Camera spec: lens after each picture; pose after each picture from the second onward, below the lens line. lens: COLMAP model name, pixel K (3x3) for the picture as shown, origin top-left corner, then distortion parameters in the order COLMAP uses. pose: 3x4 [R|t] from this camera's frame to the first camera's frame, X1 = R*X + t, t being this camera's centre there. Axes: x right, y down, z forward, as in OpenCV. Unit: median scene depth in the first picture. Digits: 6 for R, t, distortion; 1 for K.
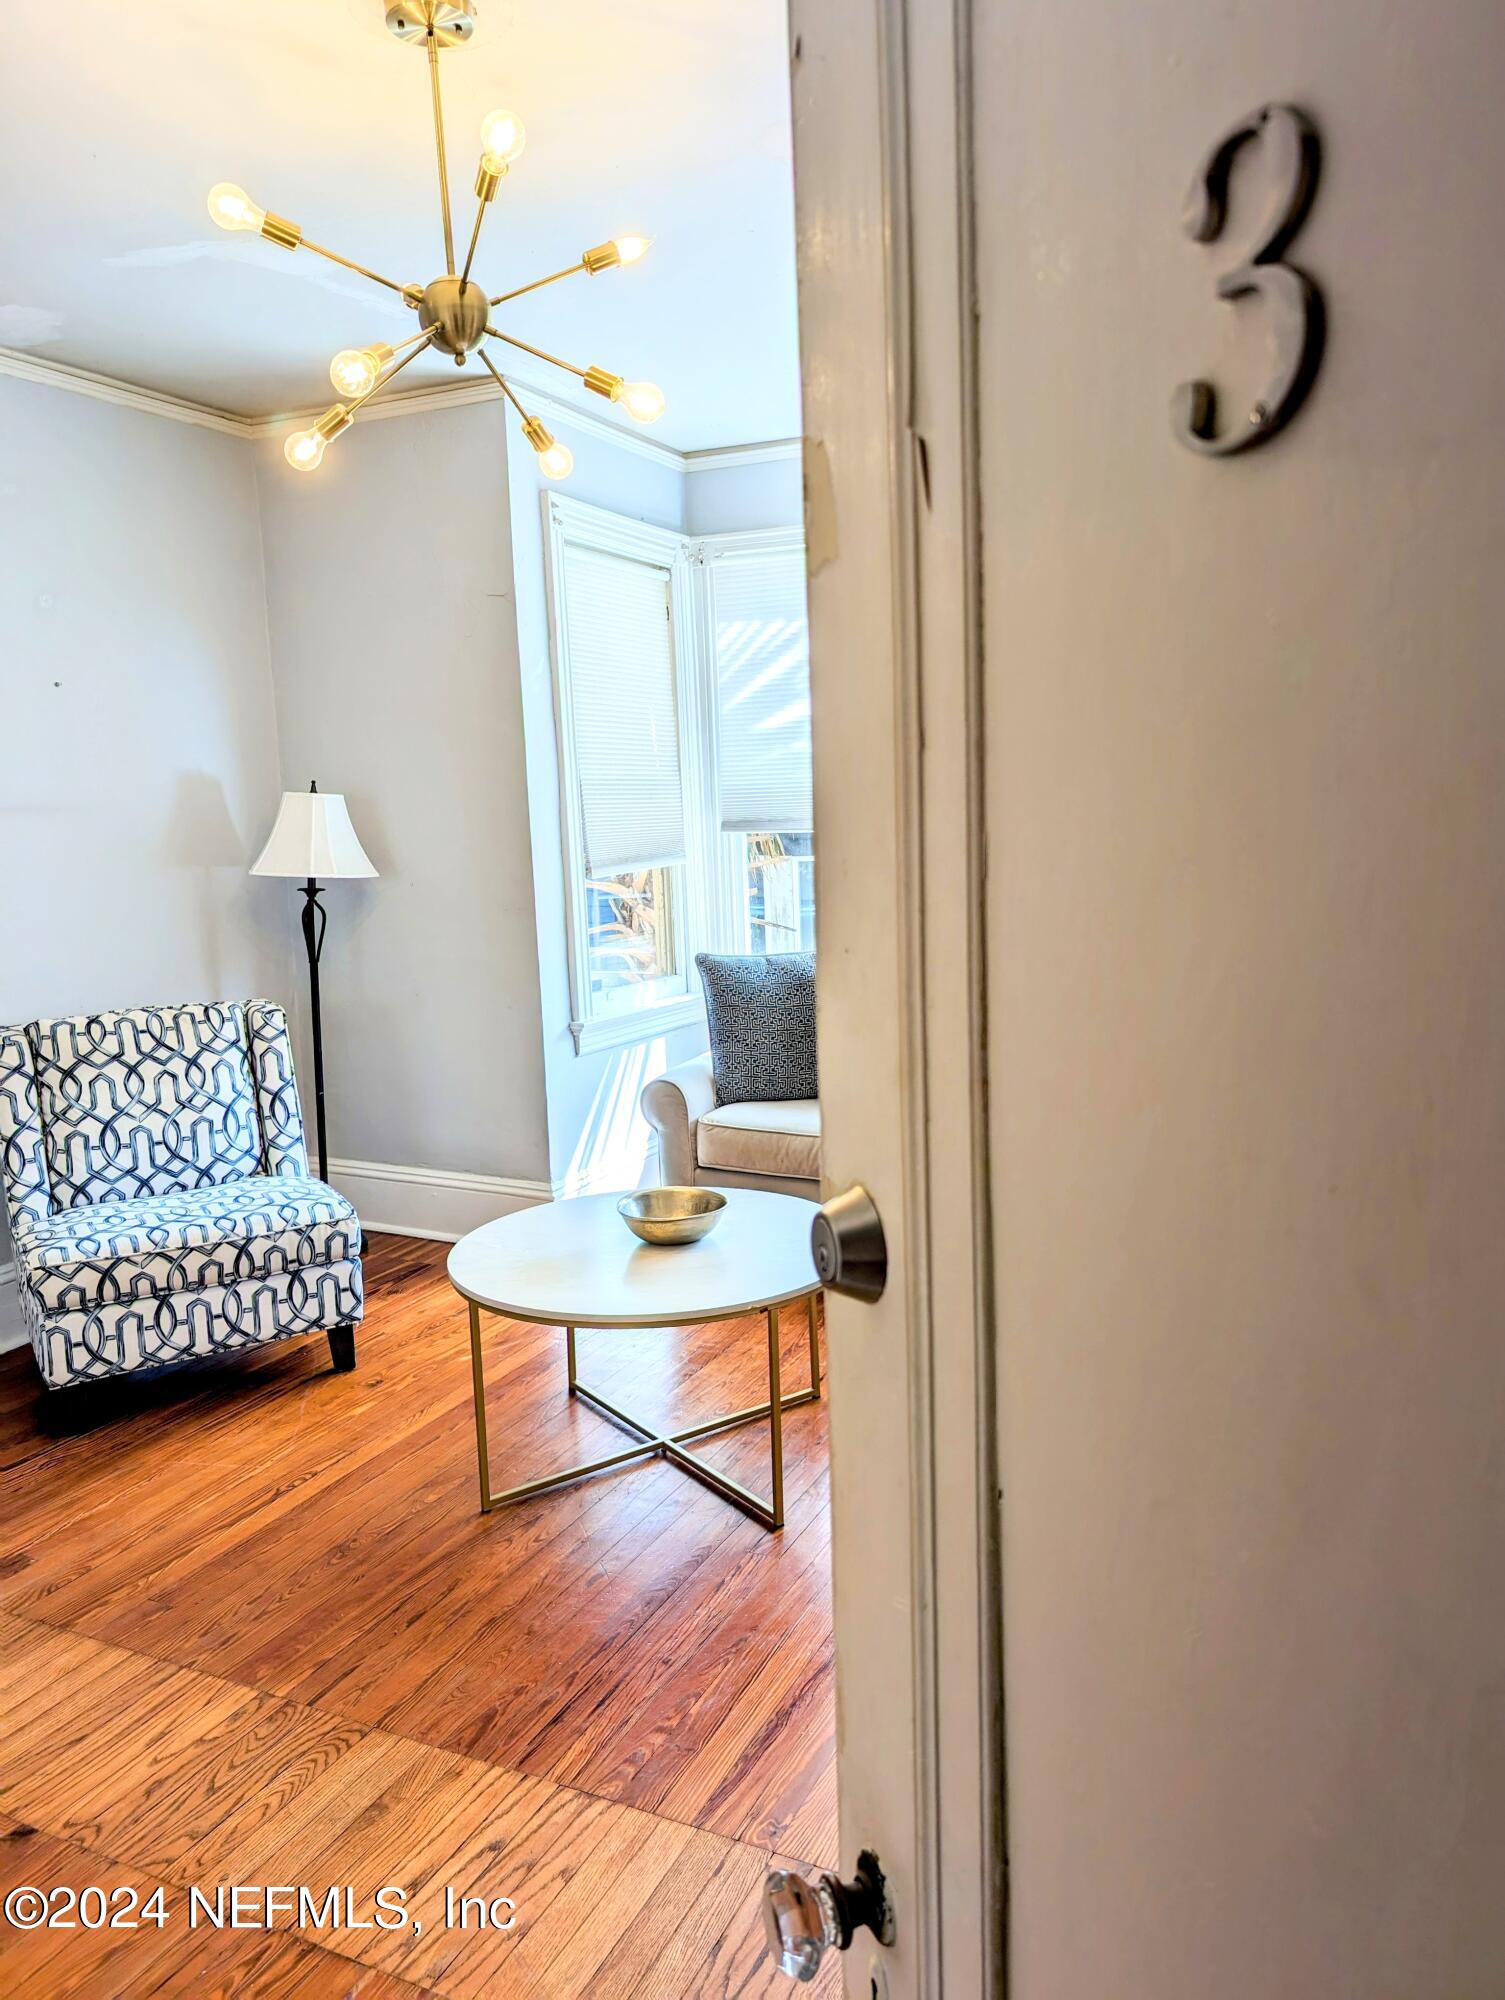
lens RADIAL K [[1484.6, 0, 759.0], [0, 1484.6, 1001.4], [0, 0, 1]] dist [0.006153, -0.010066]
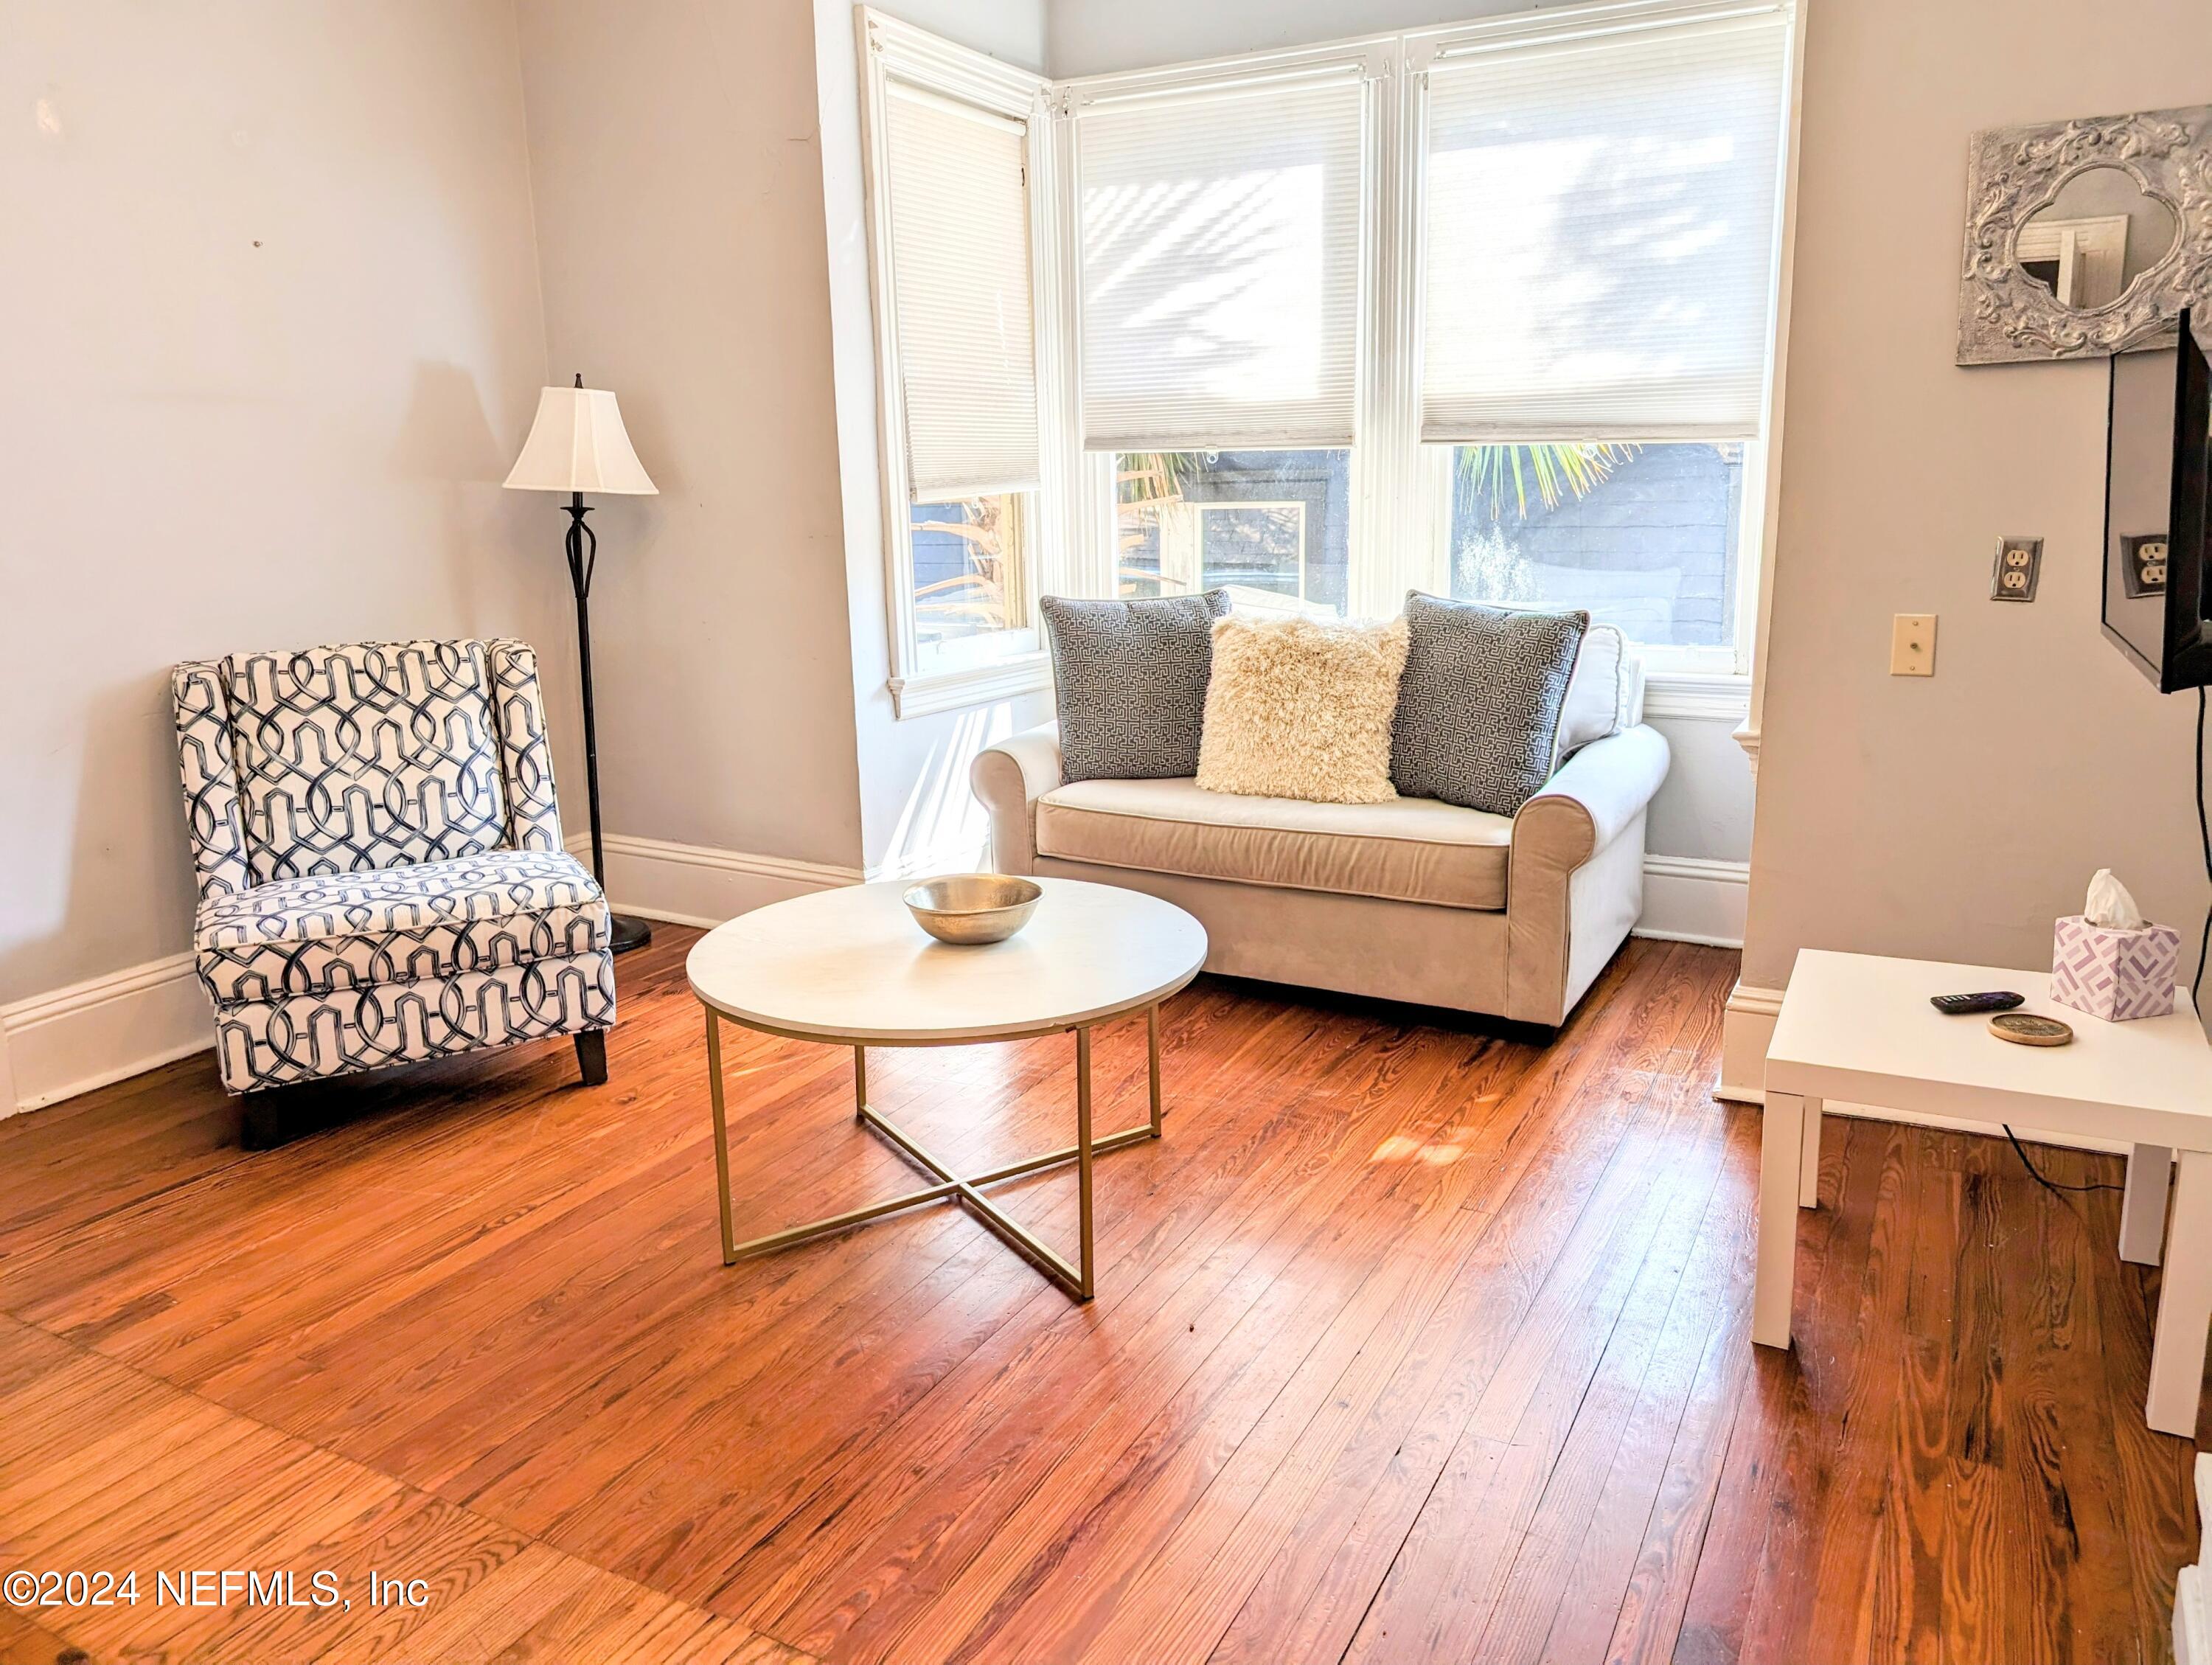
lens RADIAL K [[1577.8, 0, 1096.2], [0, 1577.8, 825.4], [0, 0, 1]] dist [0.011595, -0.007866]
pose [[0.997592, 0.024717, -0.064798, 0.059926], [-0.019442, 0.996540, 0.080806, 0.029645], [0.066572, -0.079352, 0.994621, 0.162489]]
